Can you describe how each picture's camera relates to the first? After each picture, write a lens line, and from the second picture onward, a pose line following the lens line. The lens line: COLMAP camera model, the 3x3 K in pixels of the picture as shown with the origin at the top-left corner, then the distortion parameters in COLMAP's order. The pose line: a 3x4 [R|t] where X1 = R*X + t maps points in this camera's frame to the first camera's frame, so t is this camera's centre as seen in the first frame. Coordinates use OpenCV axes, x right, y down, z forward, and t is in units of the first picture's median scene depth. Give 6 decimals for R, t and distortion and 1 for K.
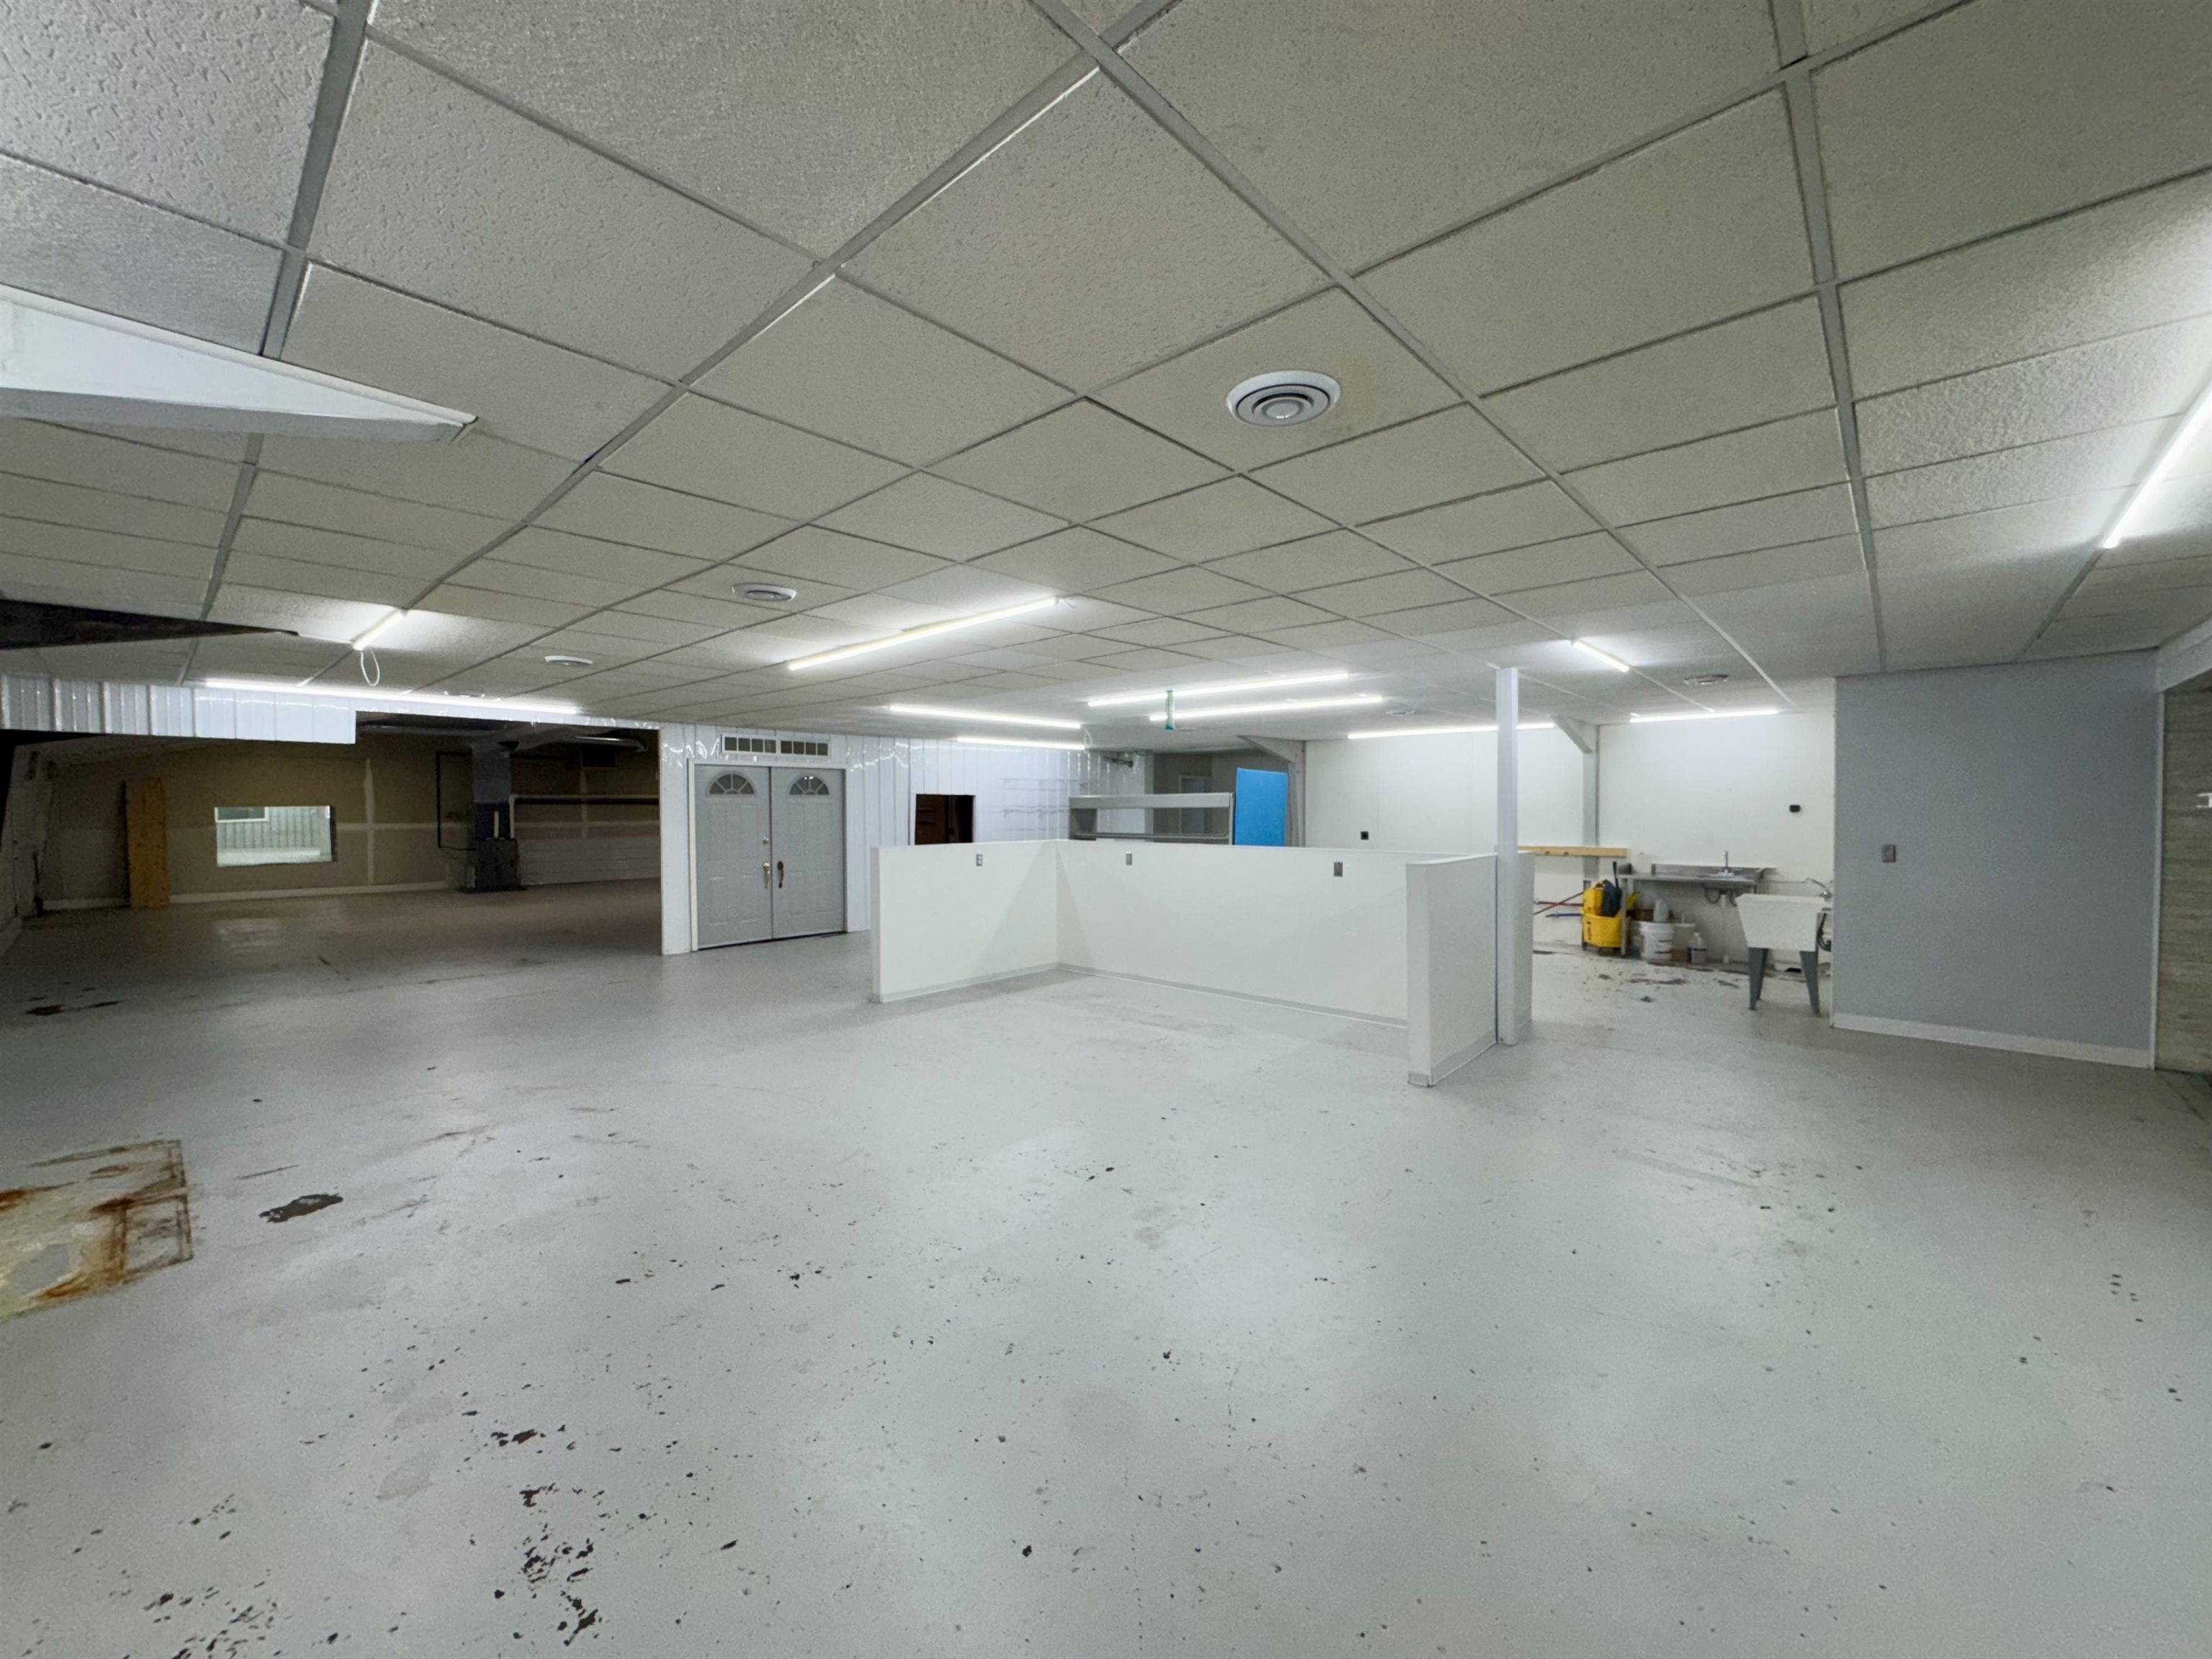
lens RADIAL K [[880.6, 0, 1106.0], [0, 880.6, 829.5], [0, 0, 1]] dist [-0.003910, 0.000095]
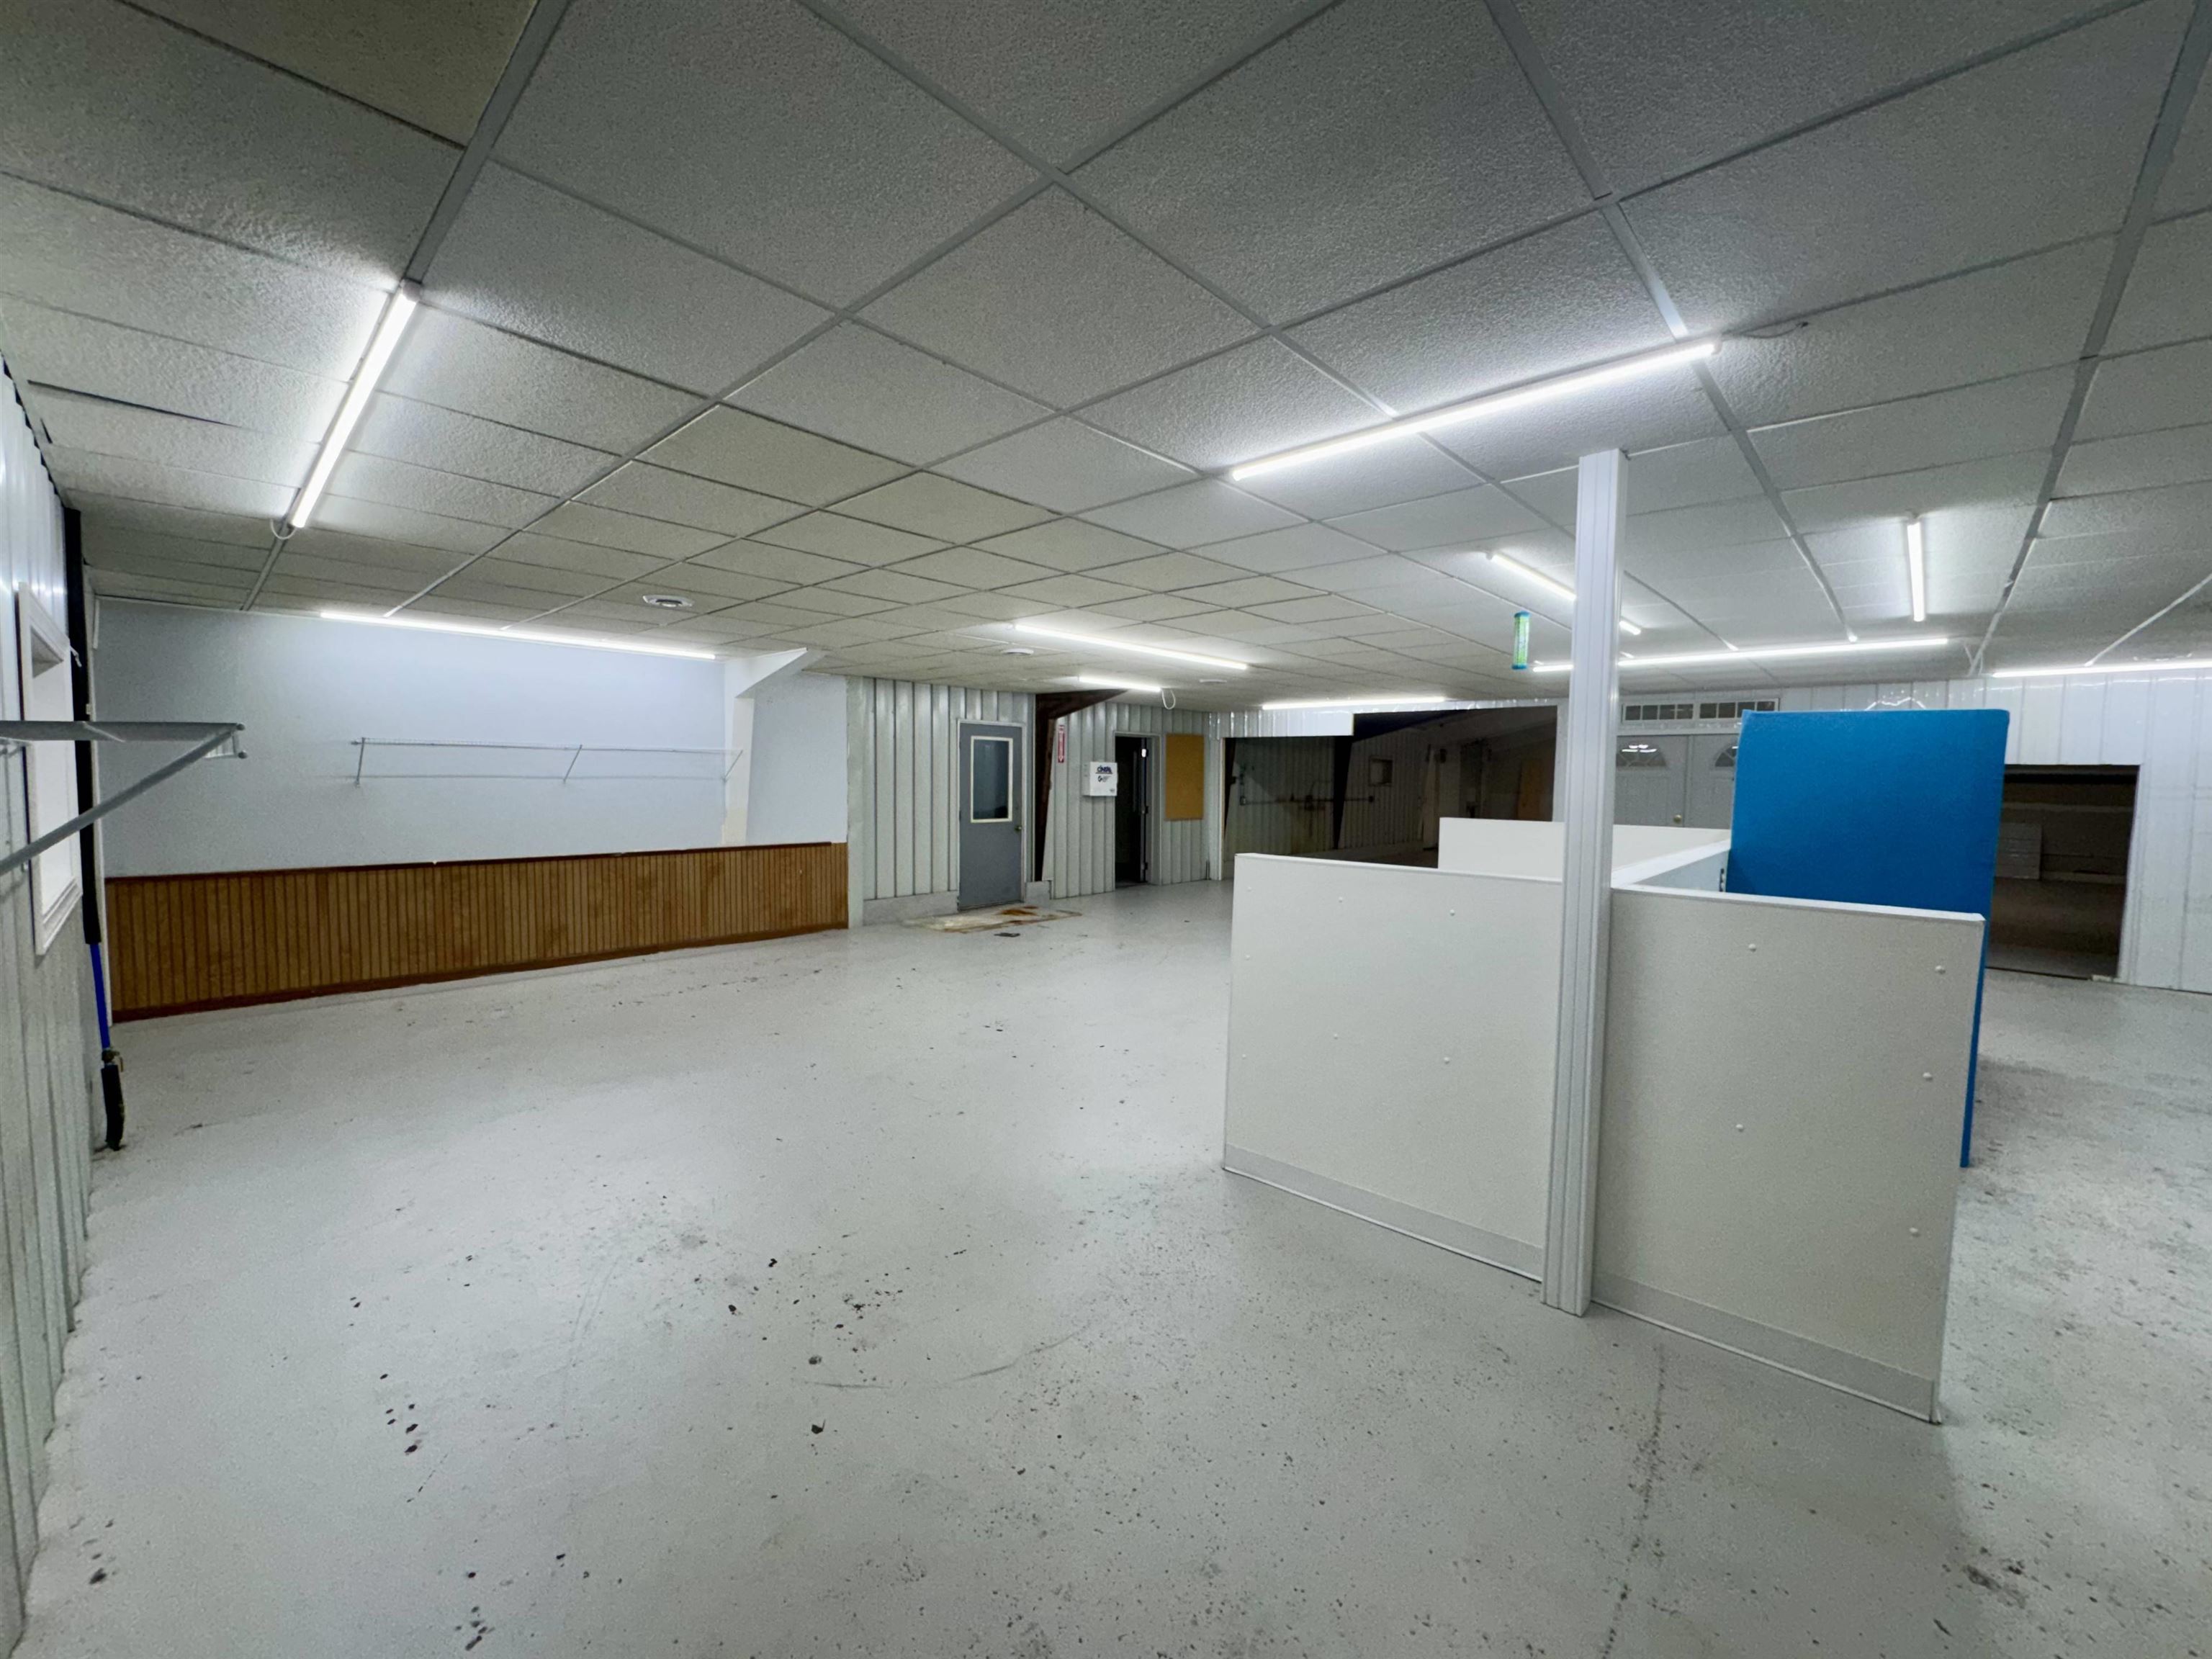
lens RADIAL K [[880.6, 0, 1106.0], [0, 880.6, 829.5], [0, 0, 1]] dist [-0.003910, 0.000095]
pose [[-0.017774, 0.062800, -0.997868, 0.445007], [-0.038775, 0.997231, 0.063450, -0.008845], [0.999090, 0.039820, -0.015289, 0.379657]]
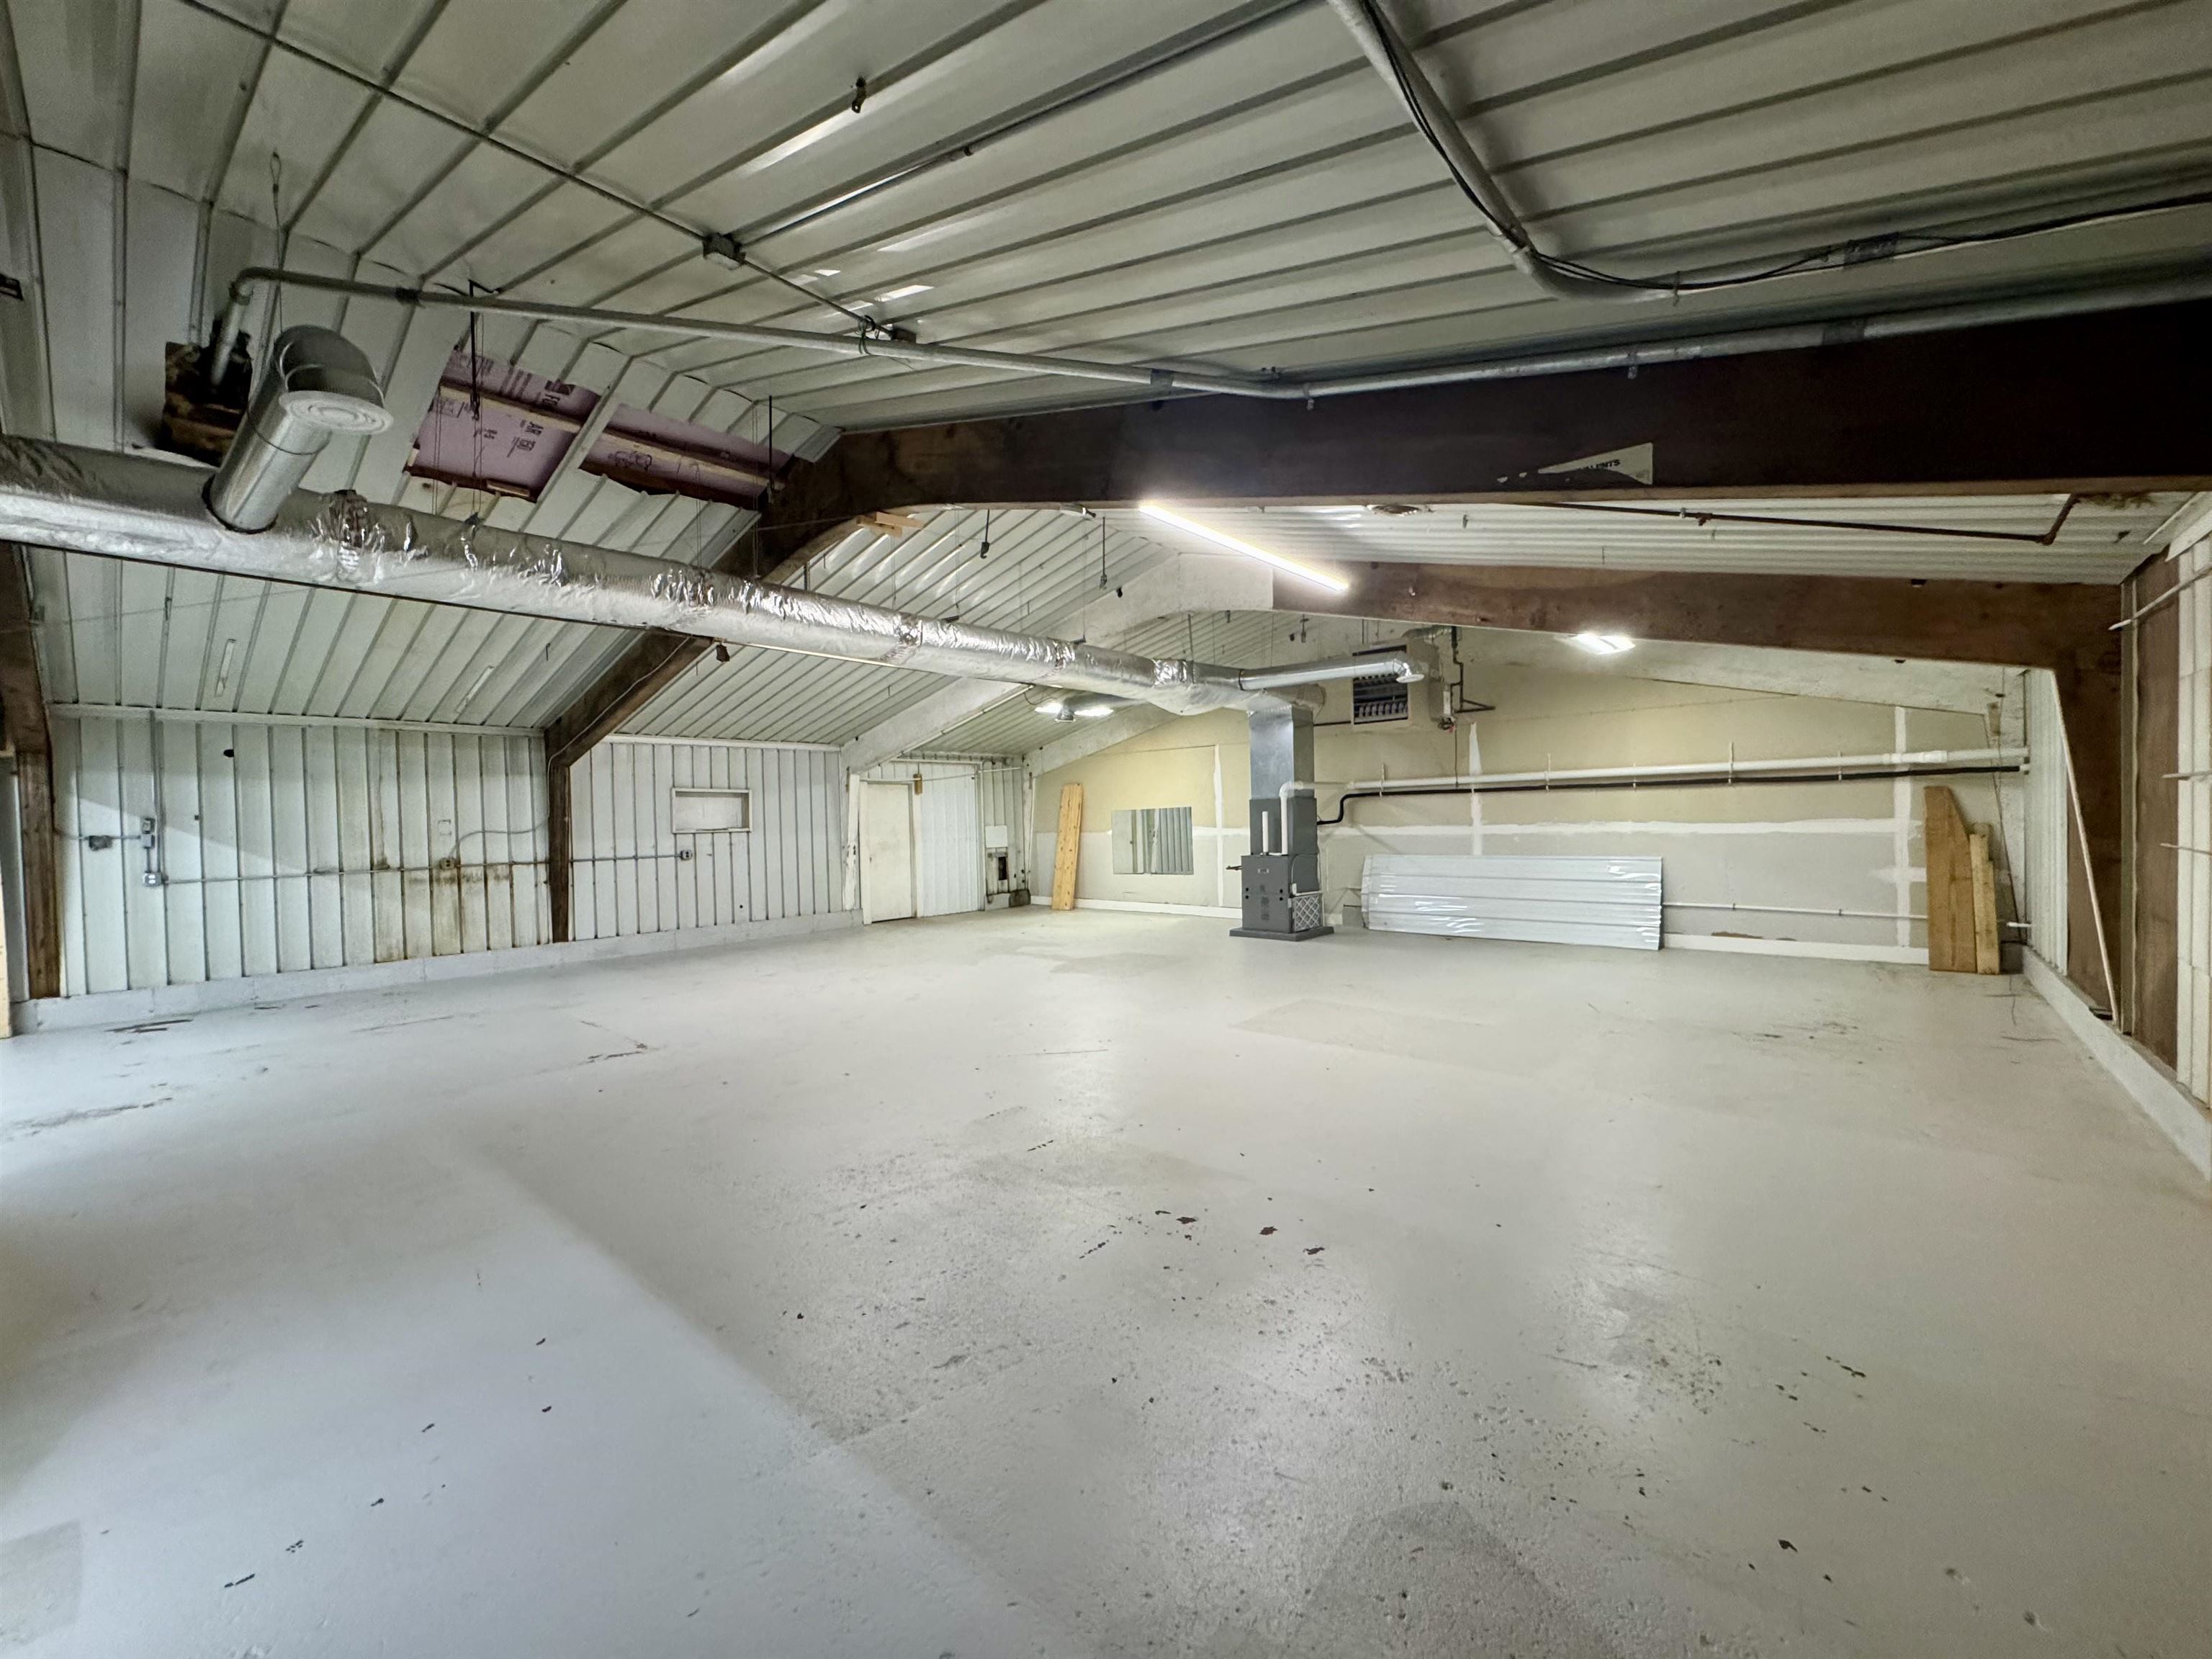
lens RADIAL K [[880.6, 0, 1106.0], [0, 880.6, 829.5], [0, 0, 1]] dist [-0.003910, 0.000095]
pose [[0.041978, 0.015713, -0.998995, -0.092895], [0.000278, 0.999876, 0.015739, -0.024049], [0.999118, -0.000938, 0.041969, 1.182604]]
